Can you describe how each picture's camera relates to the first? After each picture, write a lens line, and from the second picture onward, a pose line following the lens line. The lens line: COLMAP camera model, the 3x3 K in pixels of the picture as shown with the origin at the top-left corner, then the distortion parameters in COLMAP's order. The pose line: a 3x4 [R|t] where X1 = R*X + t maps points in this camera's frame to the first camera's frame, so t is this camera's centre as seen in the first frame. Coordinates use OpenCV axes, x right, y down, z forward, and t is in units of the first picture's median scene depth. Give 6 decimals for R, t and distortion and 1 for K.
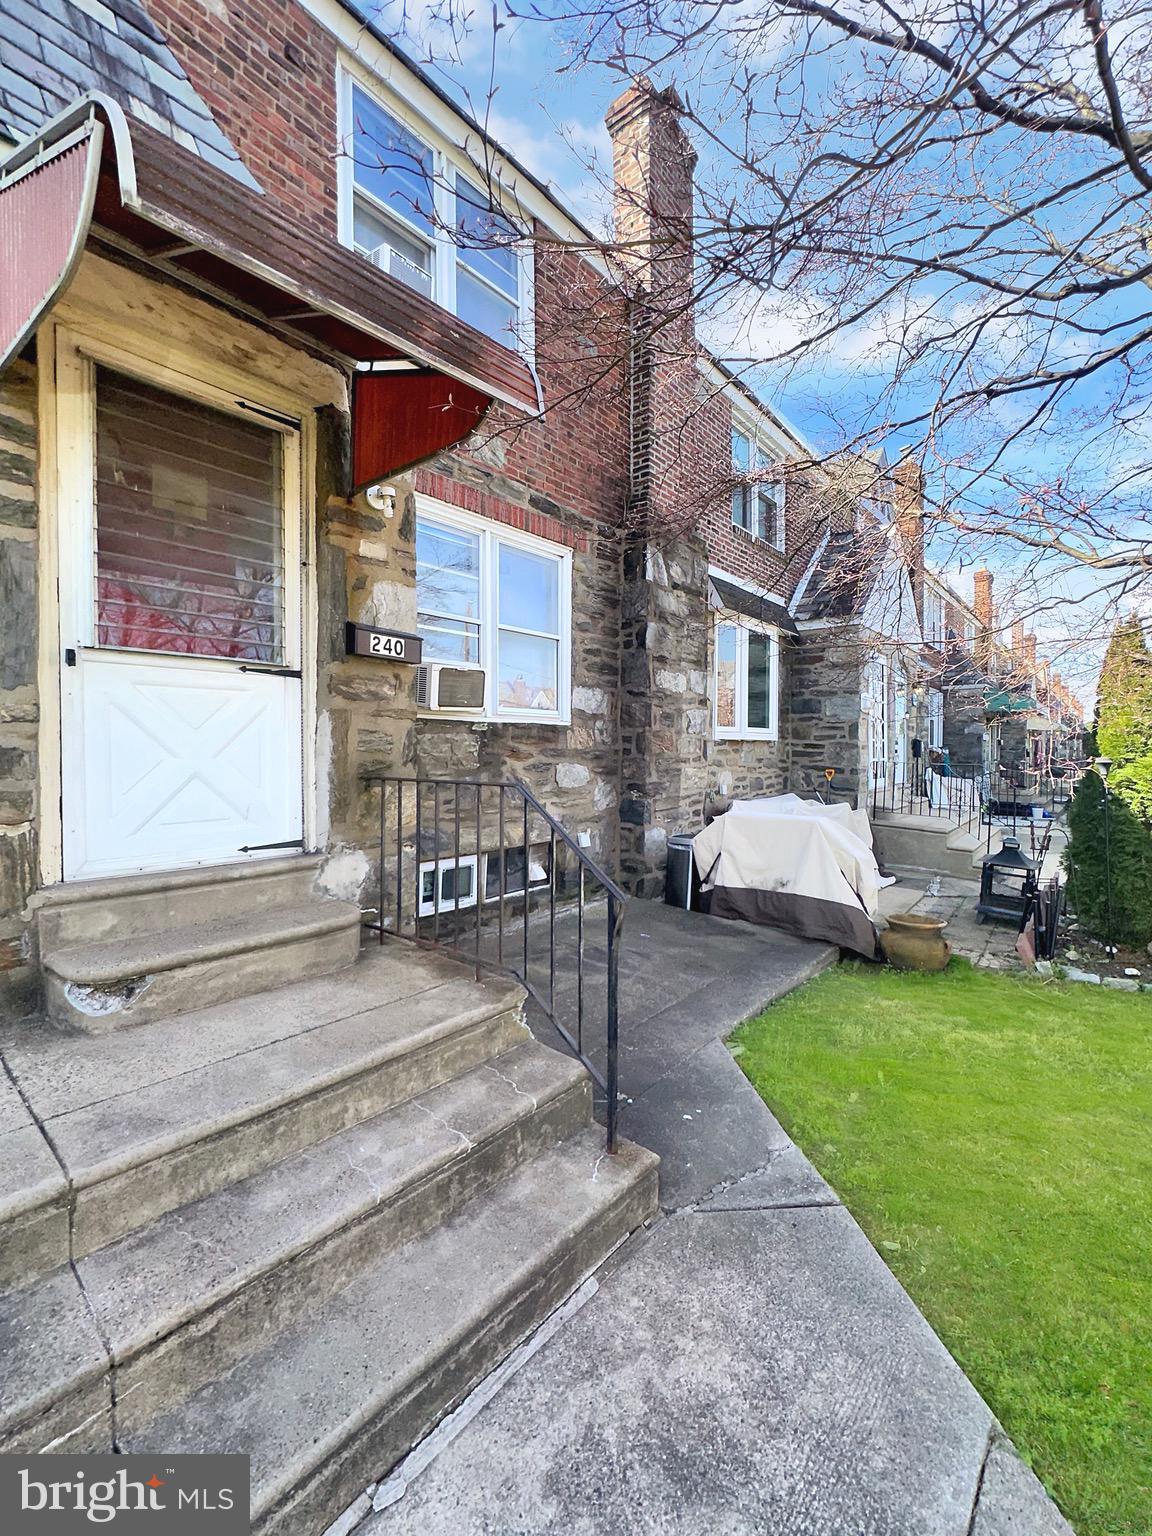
lens RADIAL K [[665.7, 0, 577.2], [0, 665.7, 759.1], [0, 0, 1]] dist [-0.001270, -0.000063]
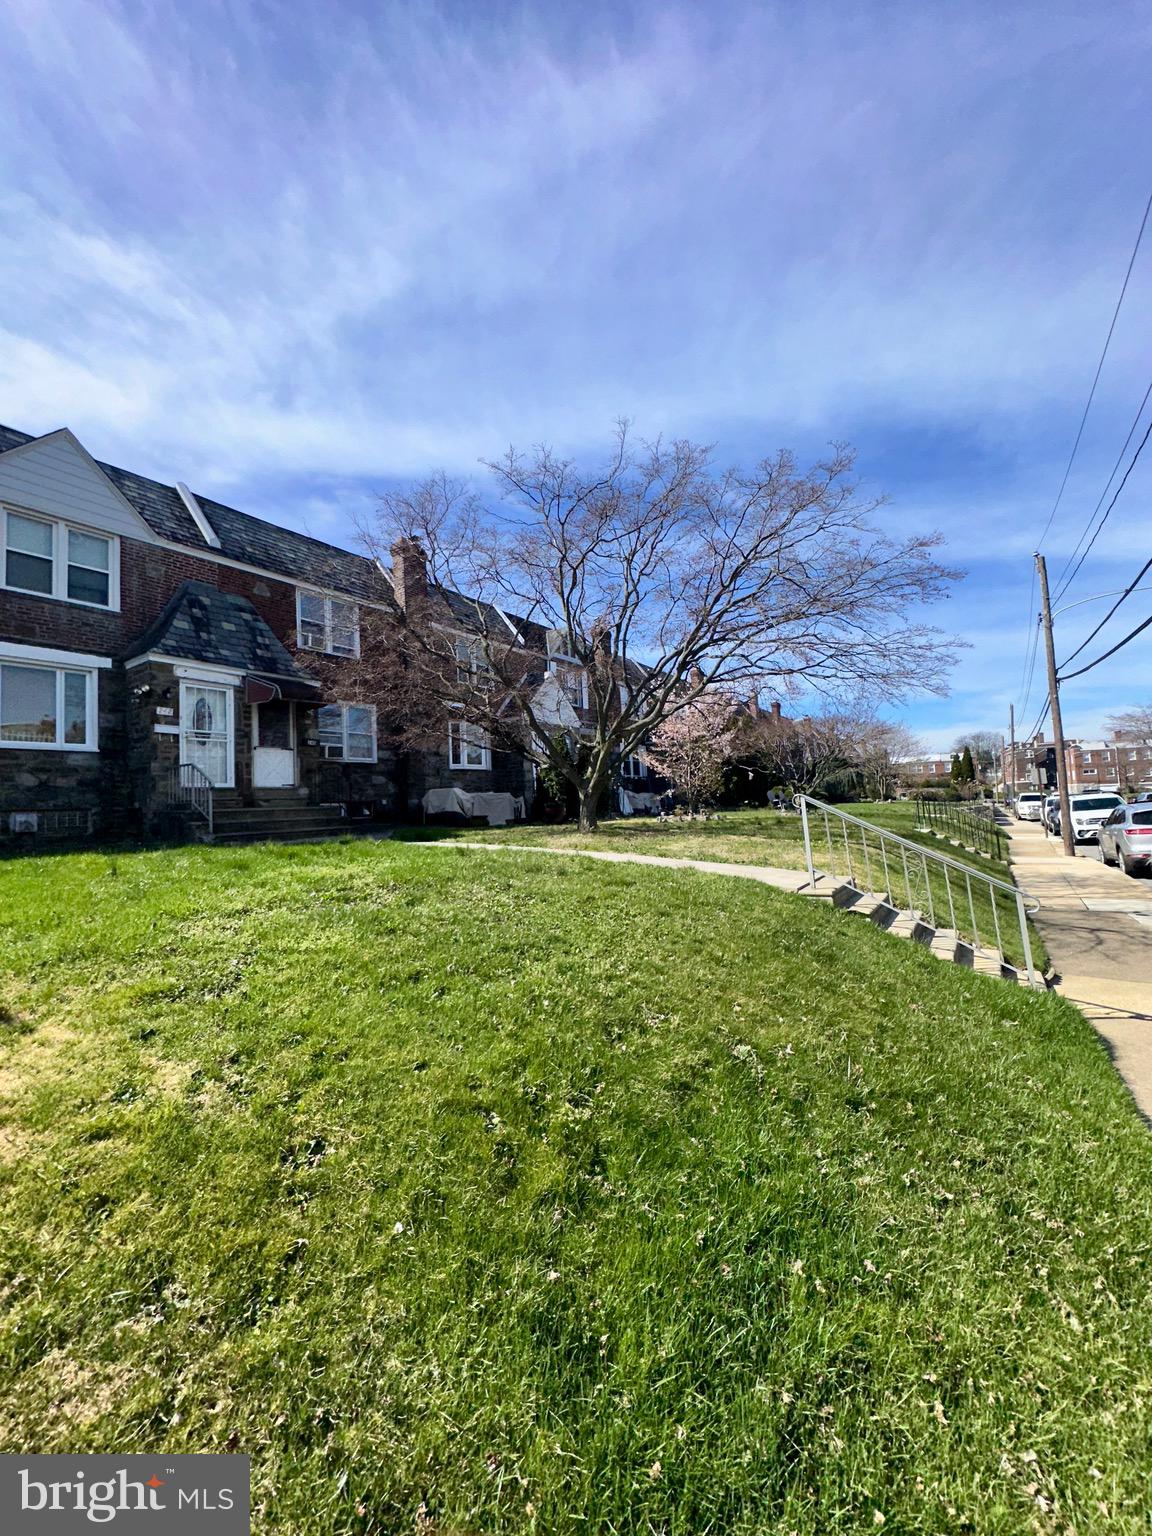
lens RADIAL K [[612.3, 0, 571.9], [0, 612.3, 770.8], [0, 0, 1]] dist [-0.000104, -0.000003]
pose [[0.992540, -0.039565, 0.115324, 0.702079], [0.047720, 0.996486, -0.068835, 0.278480], [-0.112195, 0.073825, 0.990940, -2.368823]]
